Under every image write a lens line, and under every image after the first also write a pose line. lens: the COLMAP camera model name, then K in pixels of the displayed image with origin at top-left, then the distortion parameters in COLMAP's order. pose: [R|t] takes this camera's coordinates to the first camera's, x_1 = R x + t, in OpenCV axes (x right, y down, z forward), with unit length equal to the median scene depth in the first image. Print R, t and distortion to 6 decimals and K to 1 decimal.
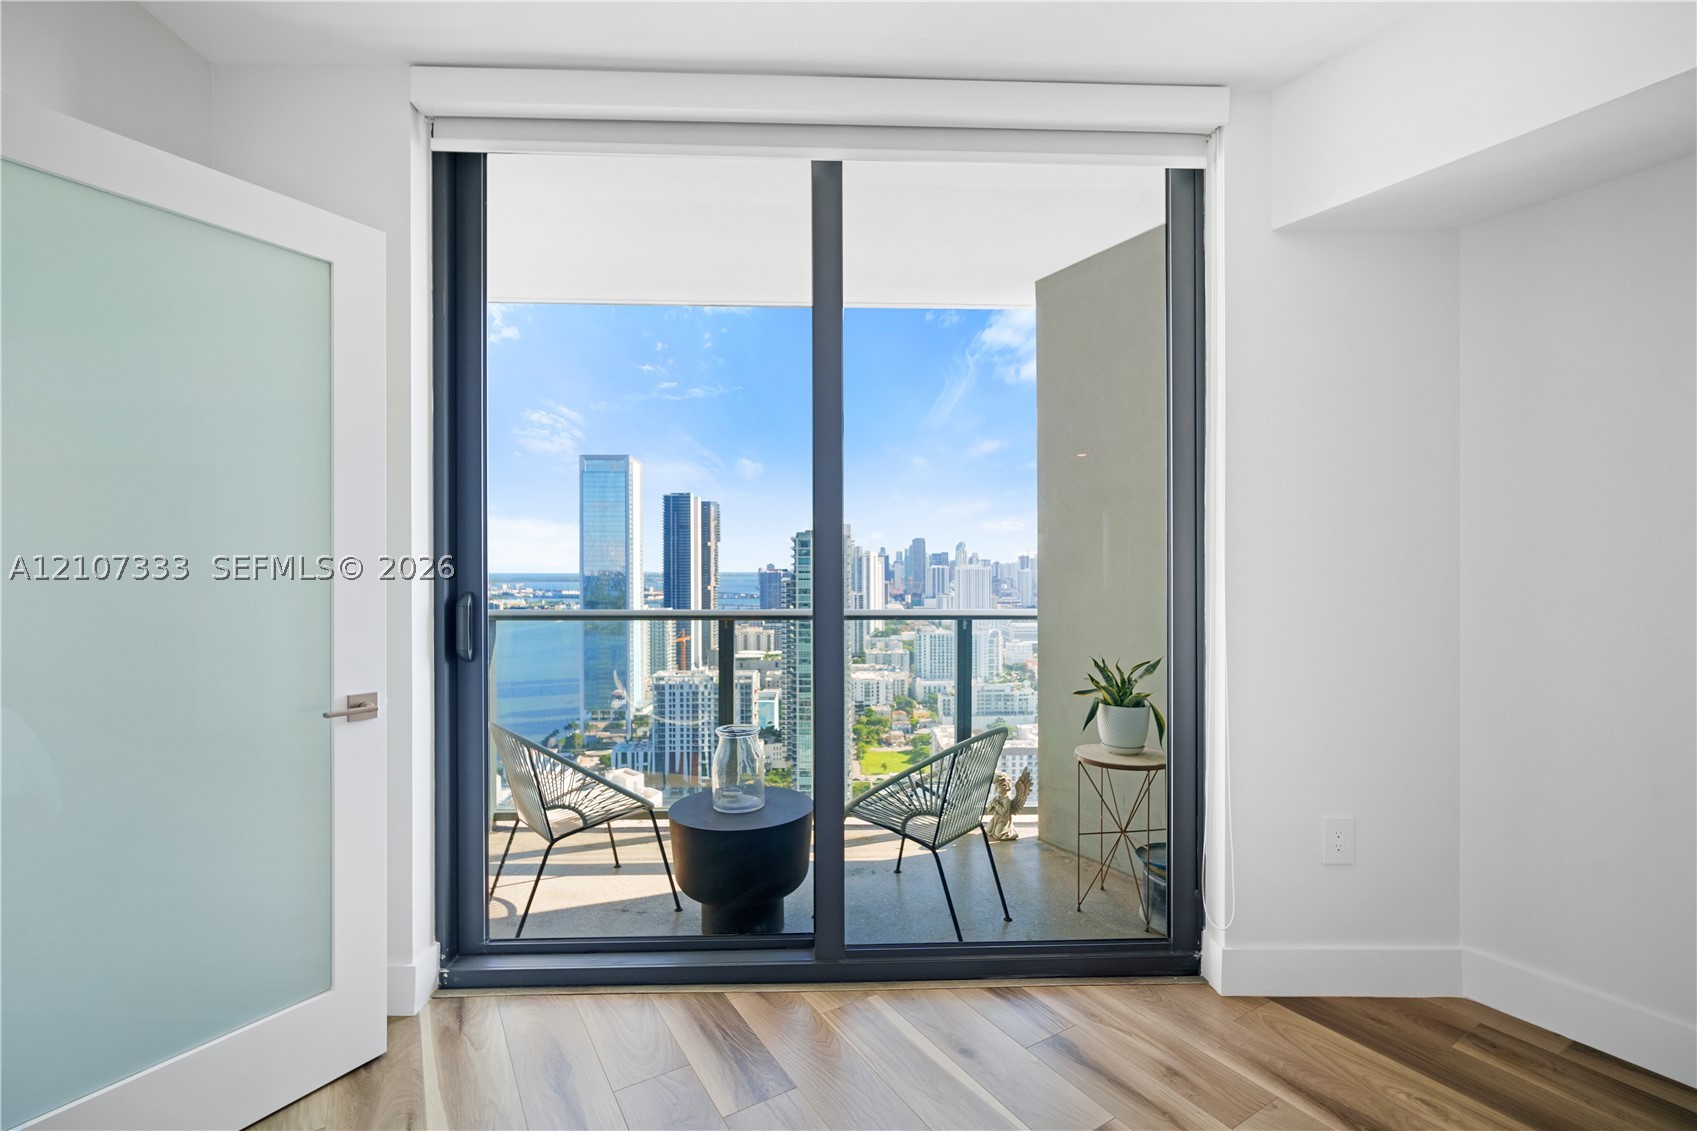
lens RADIAL K [[740.7, 0, 838.0], [0, 740.7, 566.1], [0, 0, 1]] dist [-0.001056, 0.000431]
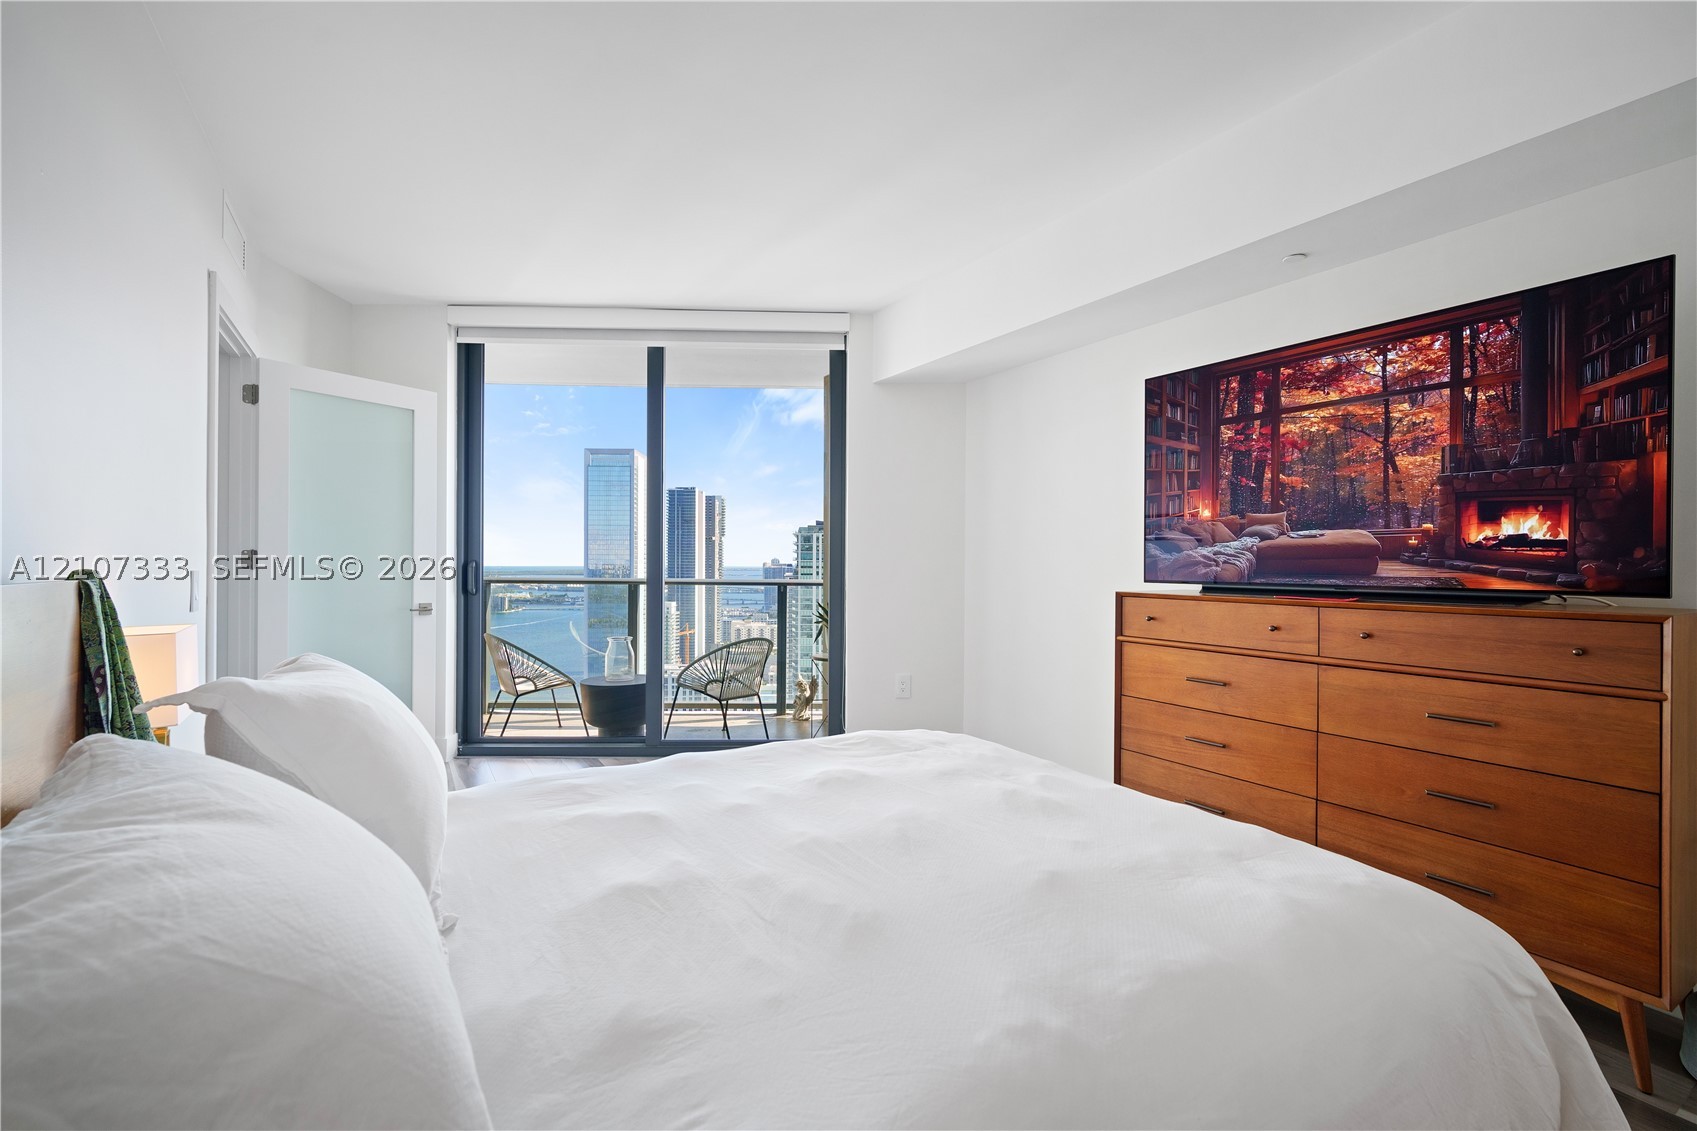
lens RADIAL K [[740.7, 0, 842.5], [0, 740.7, 561.3], [0, 0, 1]] dist [-0.001056, 0.000431]
pose [[0.999976, 0.006712, -0.001865, 0.351669], [-0.006713, 0.999977, -0.000347, 0.022295], [0.001863, 0.000359, 0.999998, -0.700906]]
